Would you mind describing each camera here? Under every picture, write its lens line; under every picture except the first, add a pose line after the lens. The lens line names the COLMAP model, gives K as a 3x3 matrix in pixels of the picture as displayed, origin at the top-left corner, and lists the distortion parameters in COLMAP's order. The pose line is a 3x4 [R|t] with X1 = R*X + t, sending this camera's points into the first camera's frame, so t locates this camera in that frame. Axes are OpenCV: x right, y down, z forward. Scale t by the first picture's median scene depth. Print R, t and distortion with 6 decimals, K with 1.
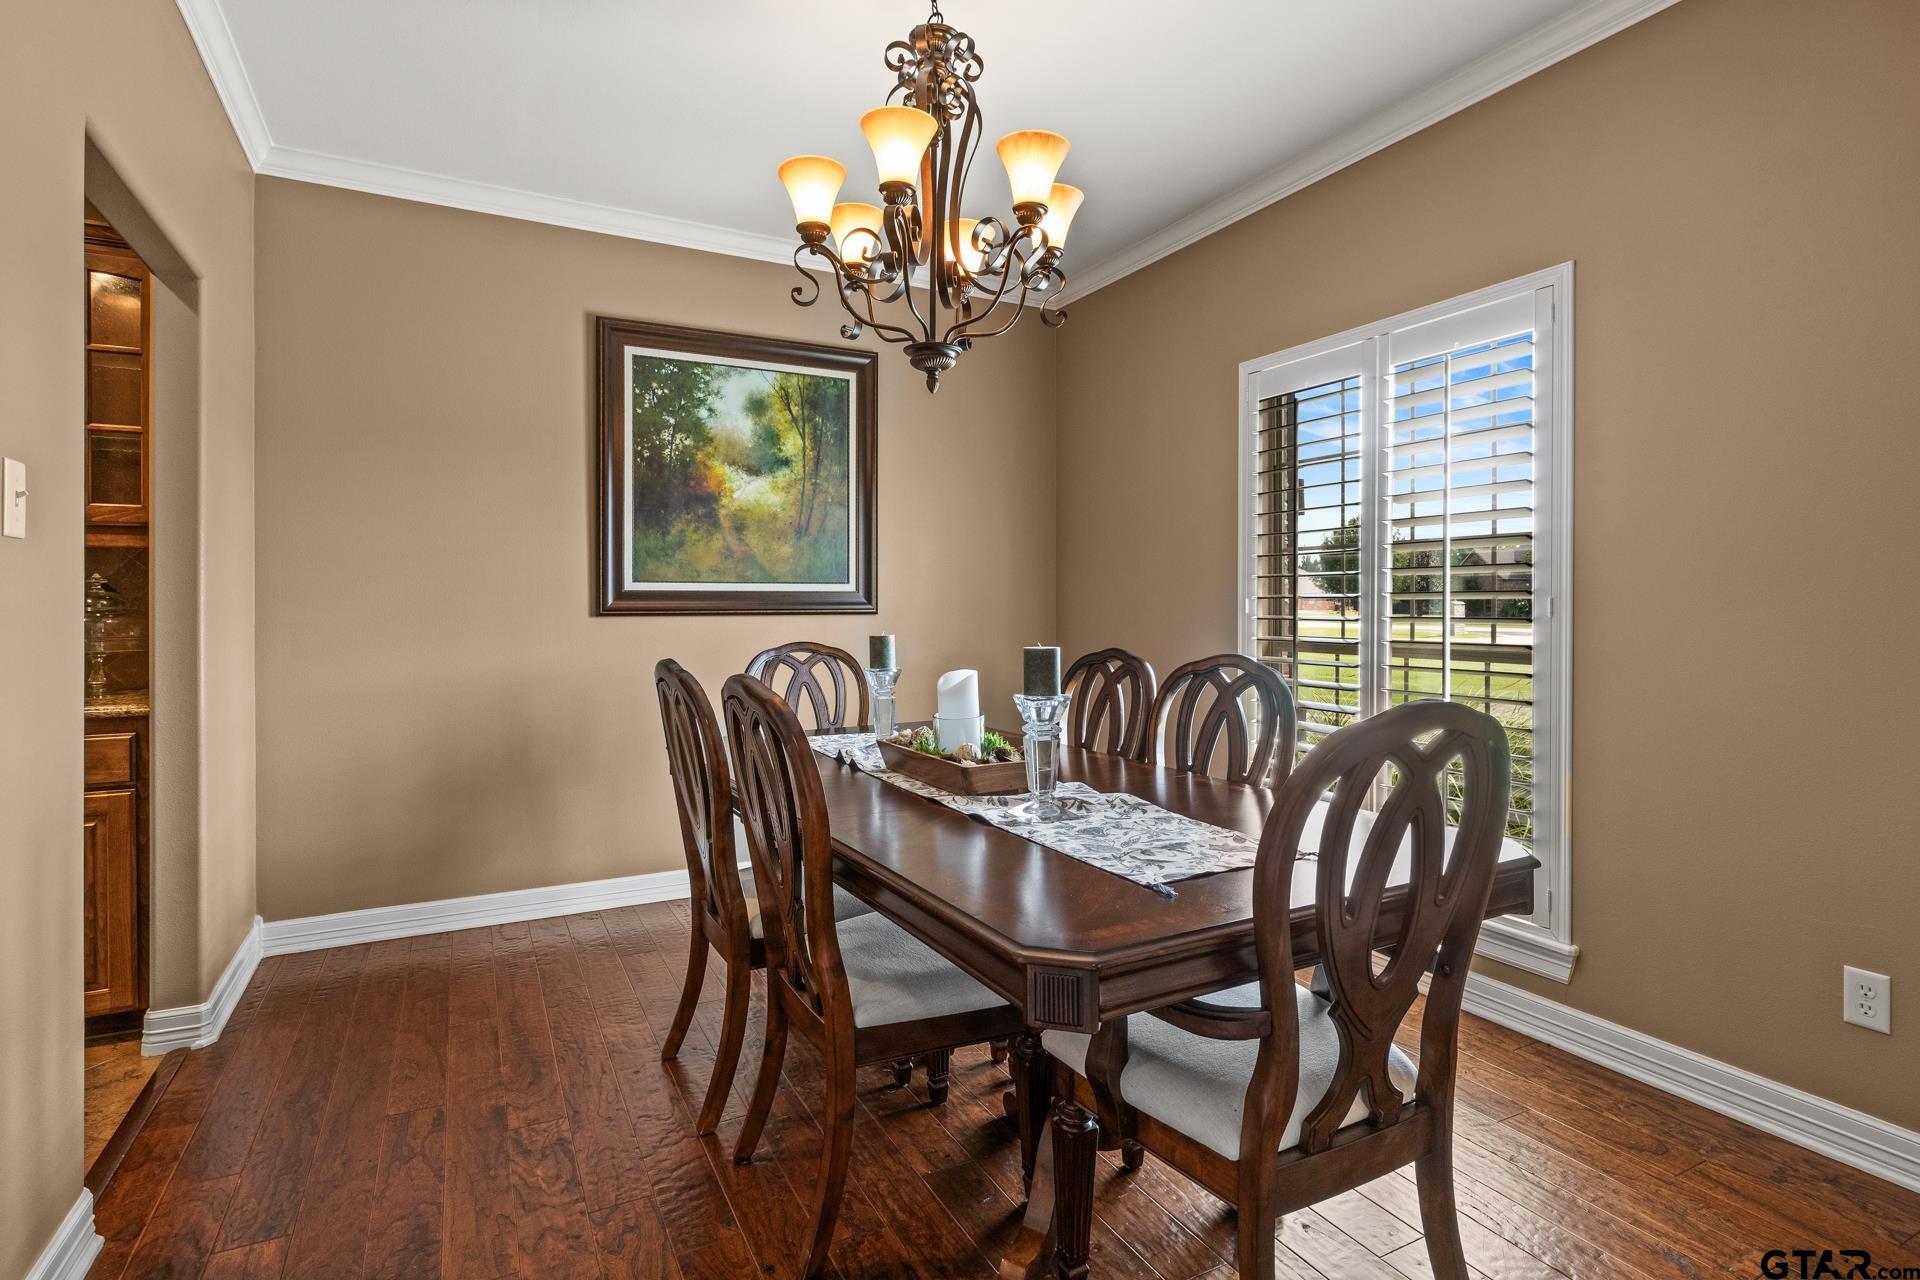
lens RADIAL K [[961.3, 0, 963.5], [0, 961.3, 628.8], [0, 0, 1]] dist [-0.002096, -0.001136]
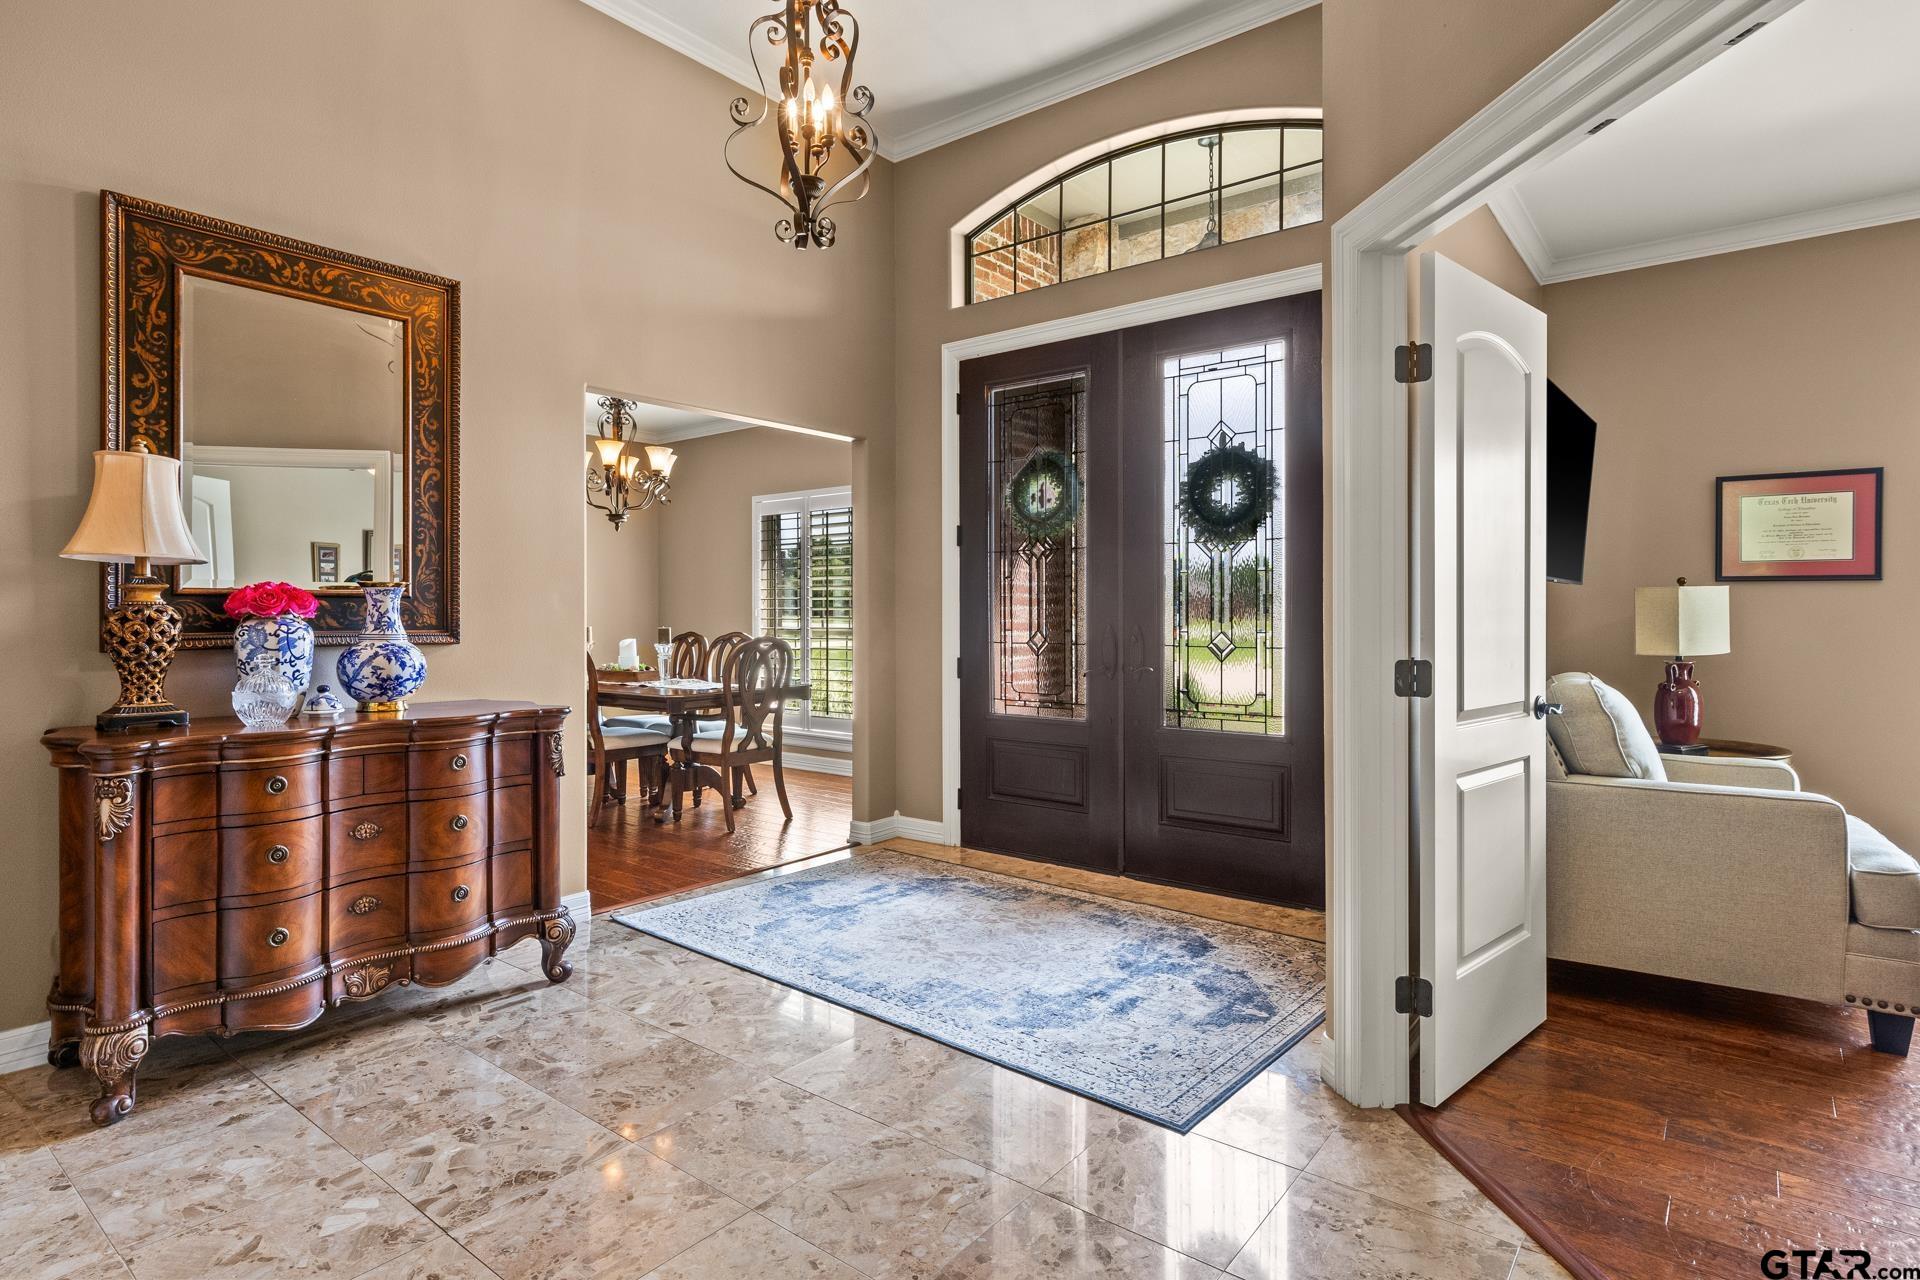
lens RADIAL K [[1016.2, 0, 960.2], [0, 1016.2, 627.4], [0, 0, 1]] dist [-0.011483, 0.000300]
pose [[0.920089, -0.005002, 0.391677, -0.246407], [0.007227, 0.999965, -0.004209, 0.029977], [-0.391642, 0.006703, 0.920093, -1.812914]]
